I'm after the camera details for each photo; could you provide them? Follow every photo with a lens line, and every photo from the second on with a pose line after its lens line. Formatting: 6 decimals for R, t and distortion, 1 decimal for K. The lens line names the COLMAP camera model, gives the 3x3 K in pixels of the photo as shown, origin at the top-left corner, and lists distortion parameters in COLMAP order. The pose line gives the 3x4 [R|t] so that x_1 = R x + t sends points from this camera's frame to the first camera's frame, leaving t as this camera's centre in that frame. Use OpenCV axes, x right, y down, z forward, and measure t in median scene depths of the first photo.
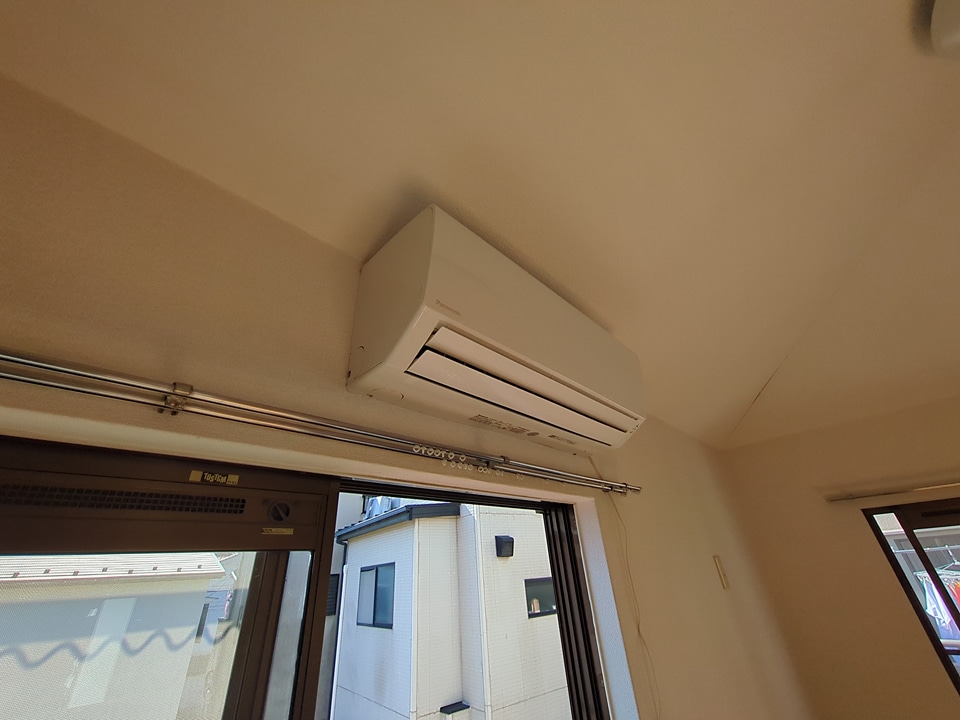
lens RADIAL K [[376.8, 0, 480.0], [0, 376.8, 360.0], [0, 0, 1]] dist [-0.001074, 0.000841]
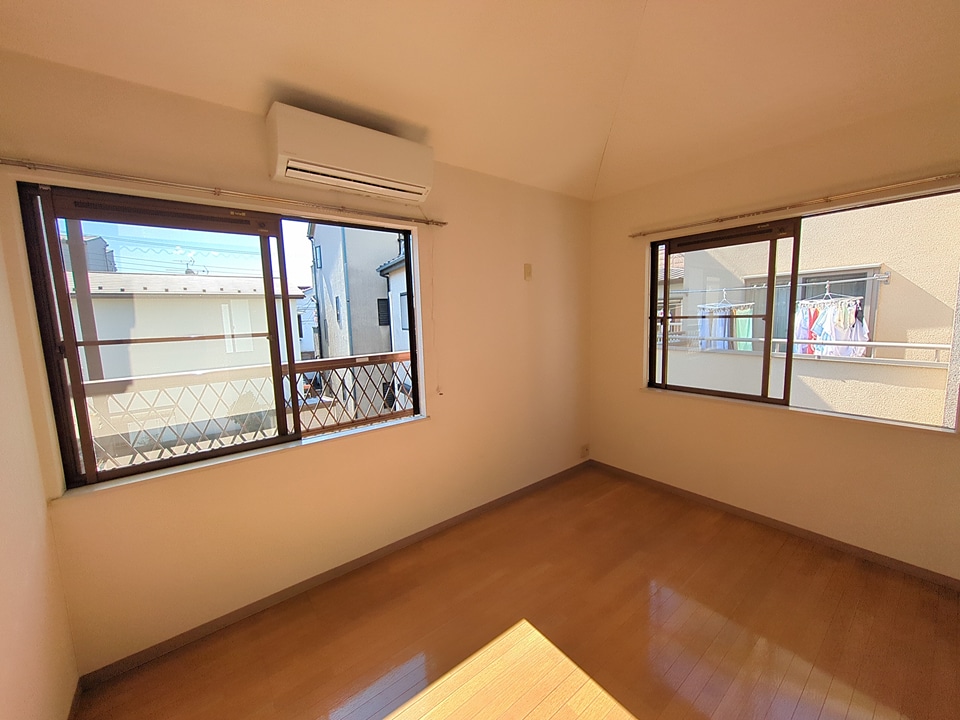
lens RADIAL K [[376.8, 0, 480.0], [0, 376.8, 360.0], [0, 0, 1]] dist [-0.001074, 0.000841]
pose [[0.992236, 0.050151, -0.113814, 0.898406], [0.028281, 0.800147, 0.599136, -0.282946], [0.121115, -0.597703, 0.792516, -1.040040]]
